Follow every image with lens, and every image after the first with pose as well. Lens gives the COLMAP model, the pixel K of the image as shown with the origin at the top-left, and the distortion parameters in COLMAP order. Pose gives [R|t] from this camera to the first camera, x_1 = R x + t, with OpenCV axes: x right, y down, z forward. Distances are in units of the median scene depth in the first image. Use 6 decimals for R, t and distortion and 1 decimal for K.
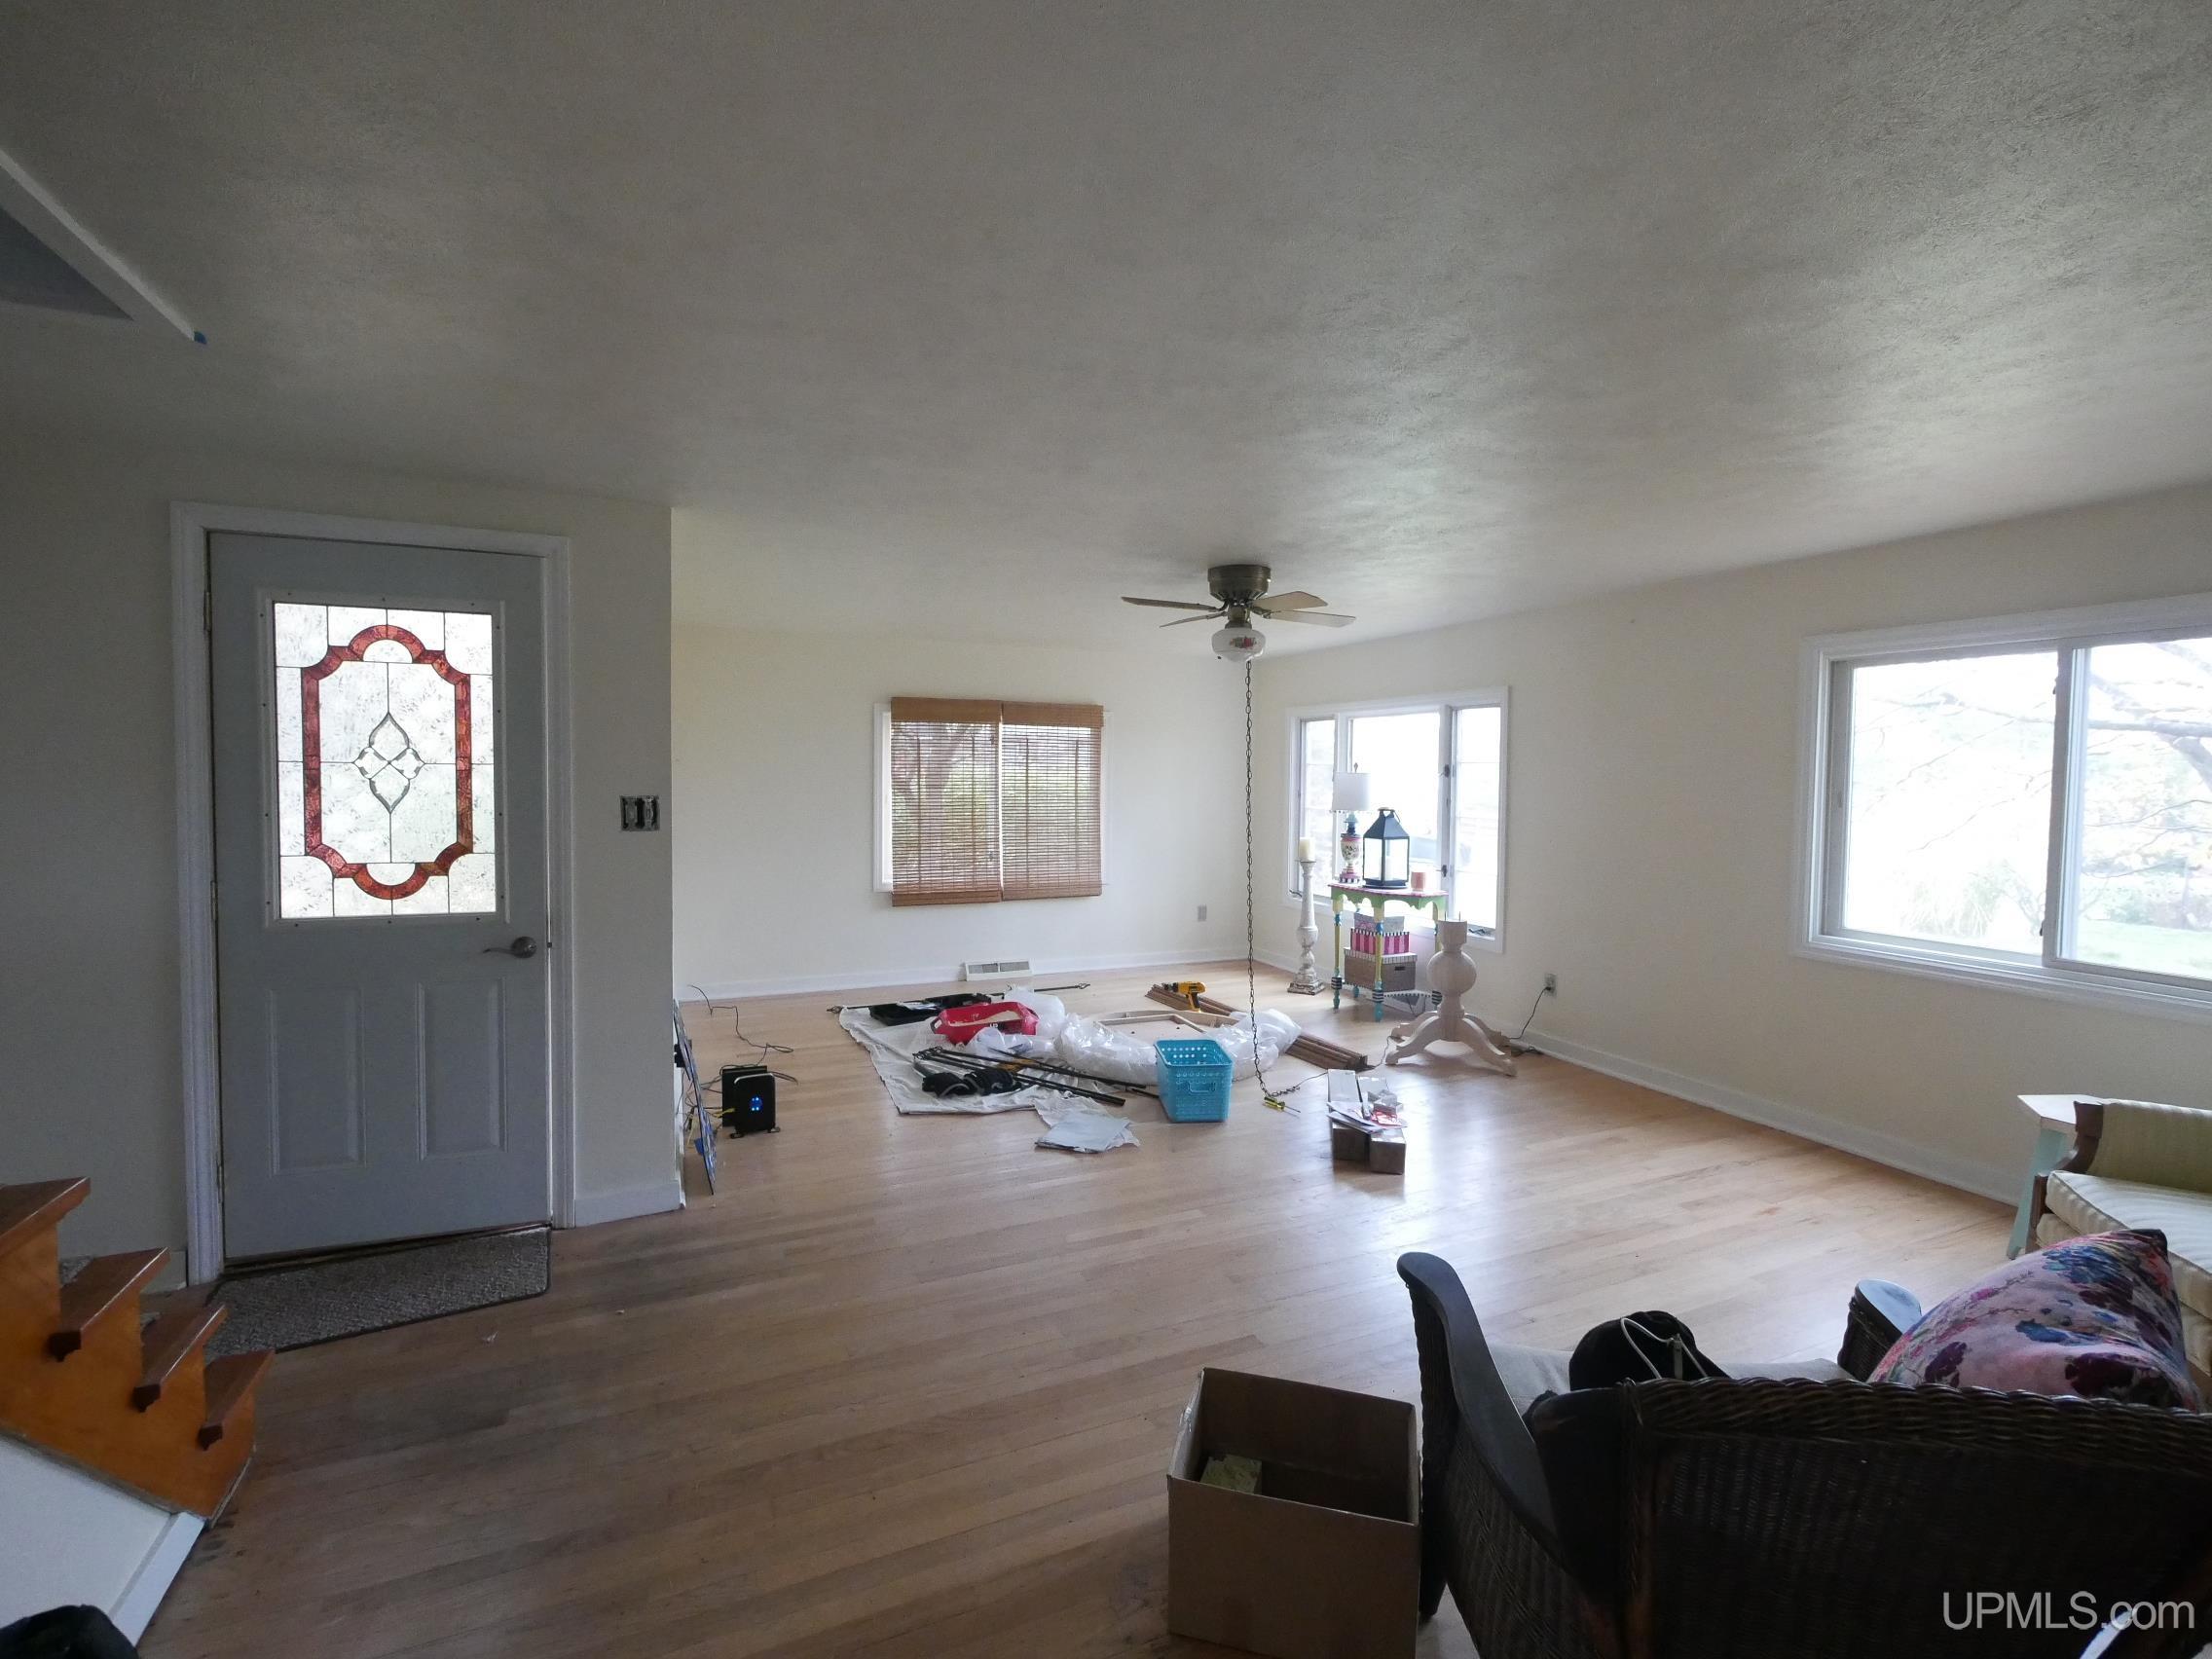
lens RADIAL K [[1016.9, 0, 1108.0], [0, 1016.9, 816.7], [0, 0, 1]] dist [-0.000845, 0.000300]
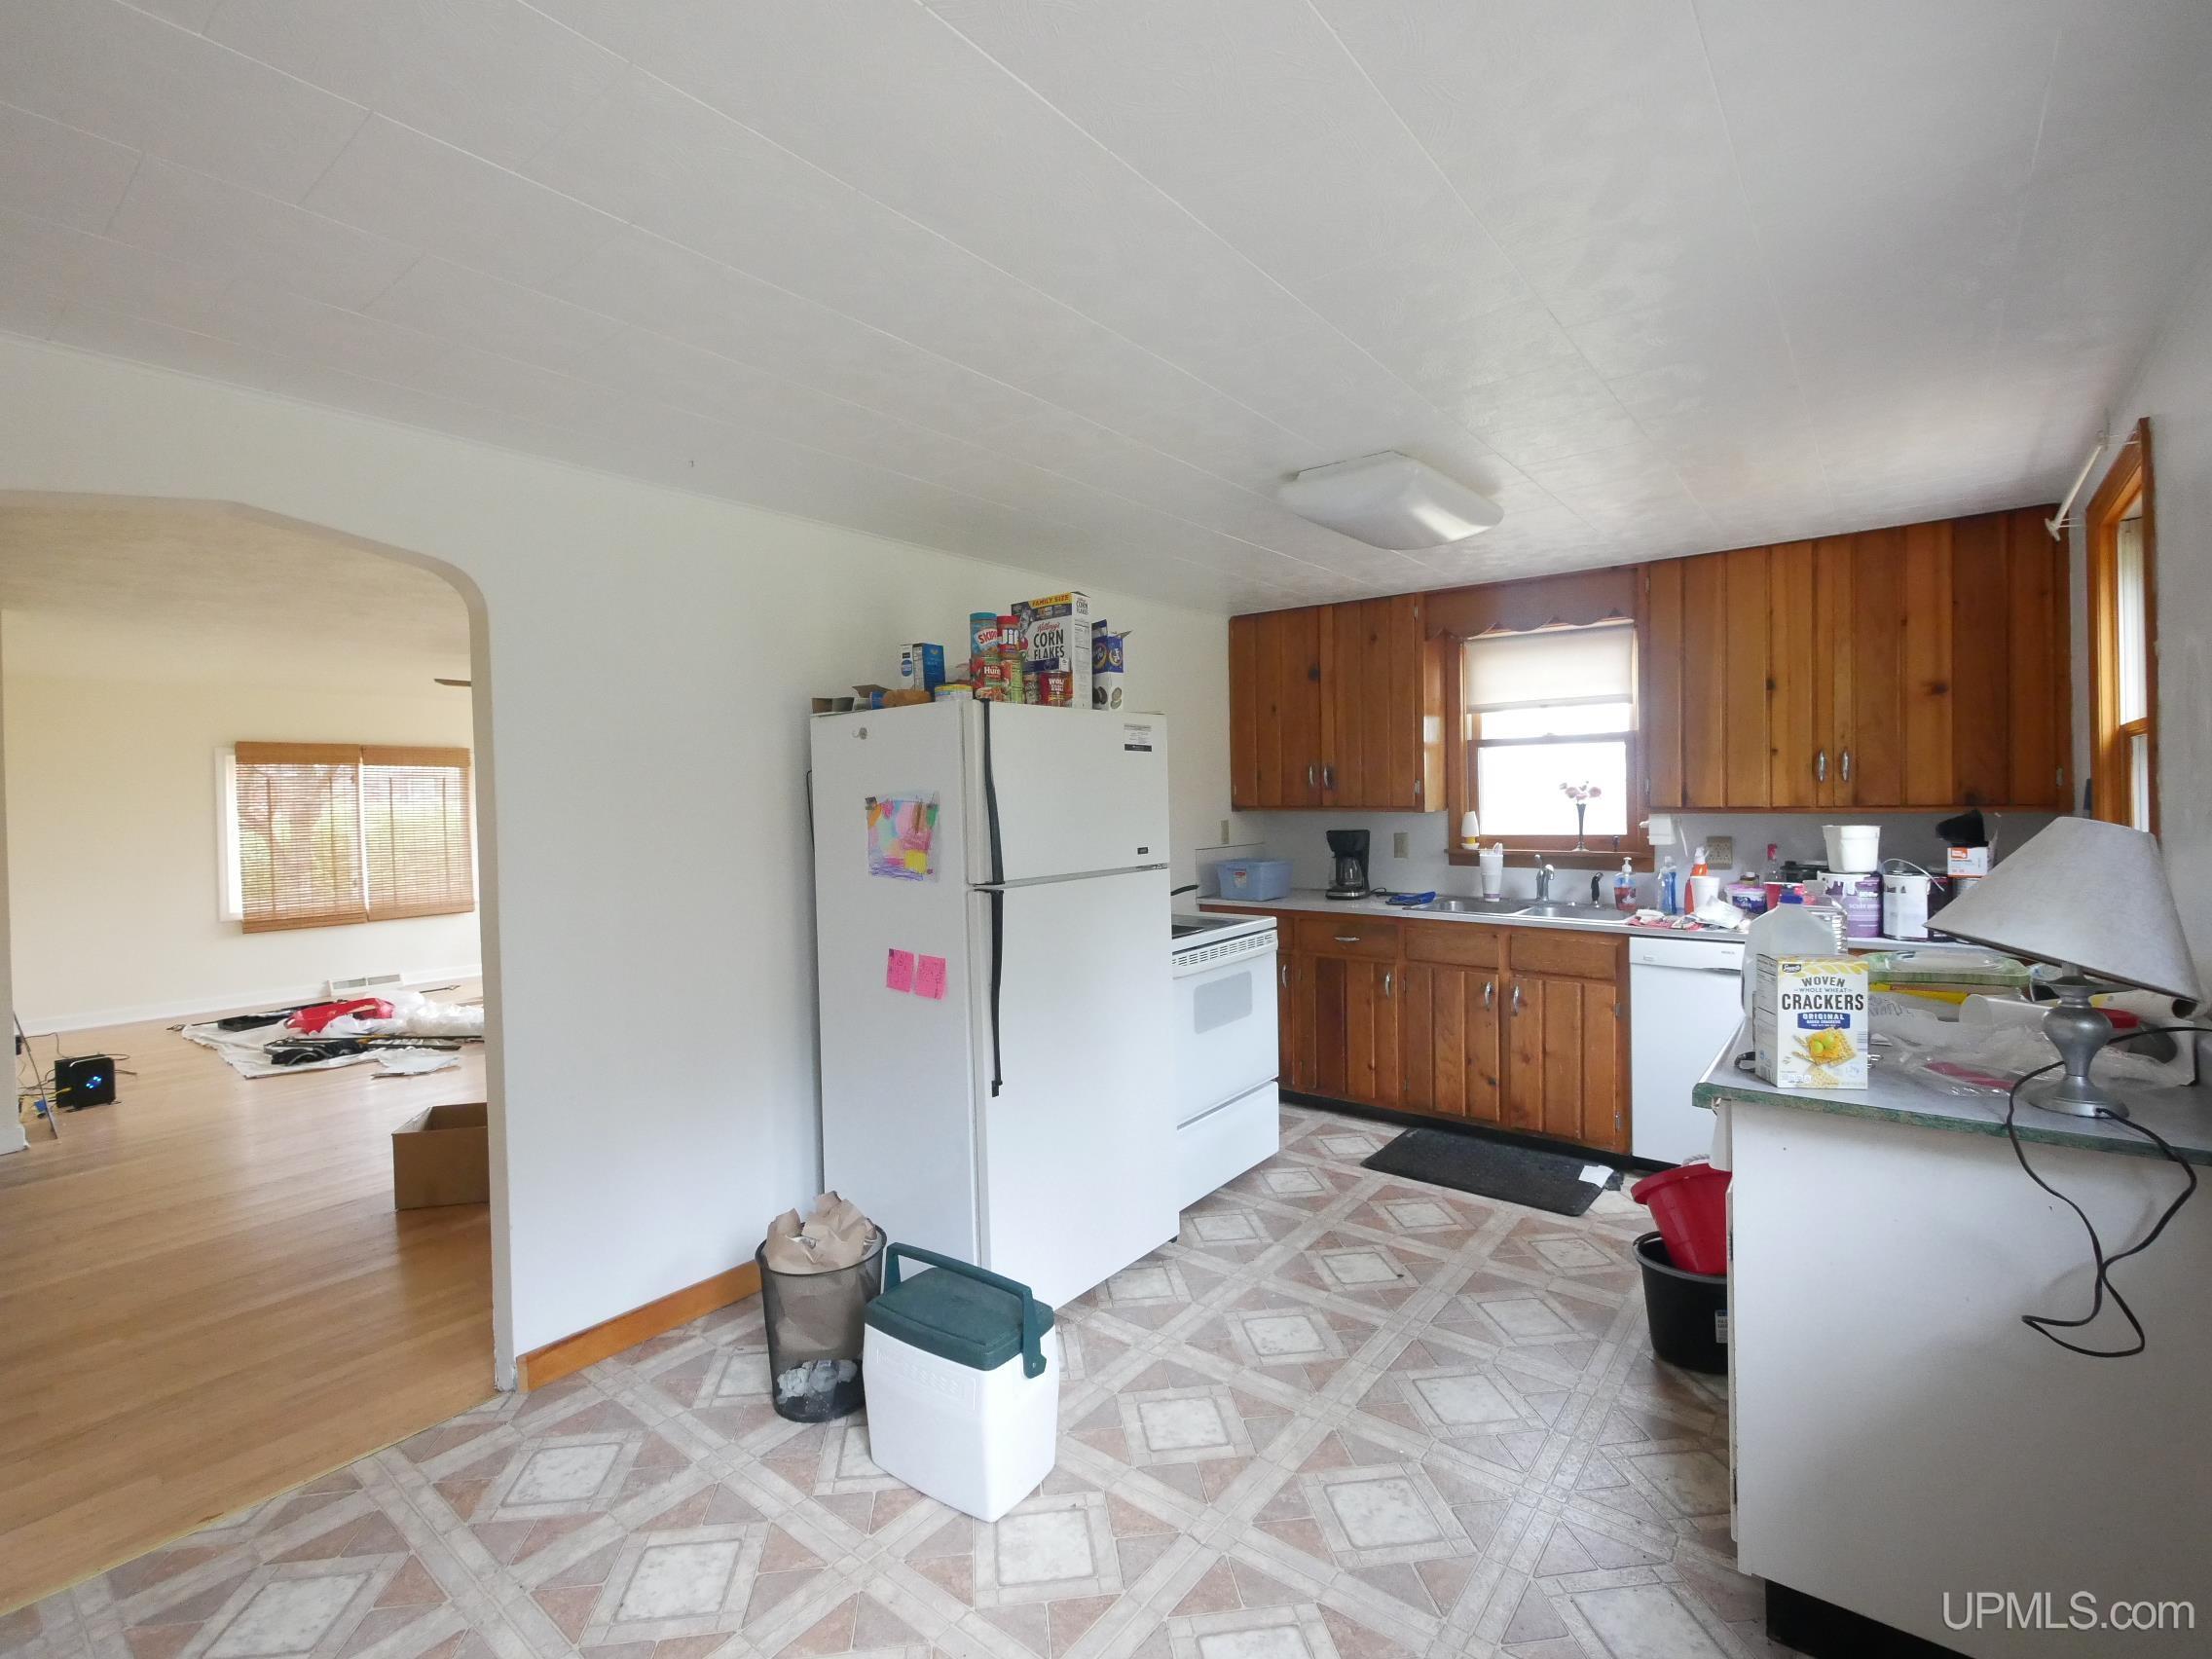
lens RADIAL K [[1016.9, 0, 1108.0], [0, 1016.9, 816.7], [0, 0, 1]] dist [-0.000845, 0.000300]
pose [[0.884646, -0.034469, 0.464988, 0.117932], [0.048852, 0.998627, -0.018916, 0.032214], [-0.463697, 0.039449, 0.885115, -0.443626]]
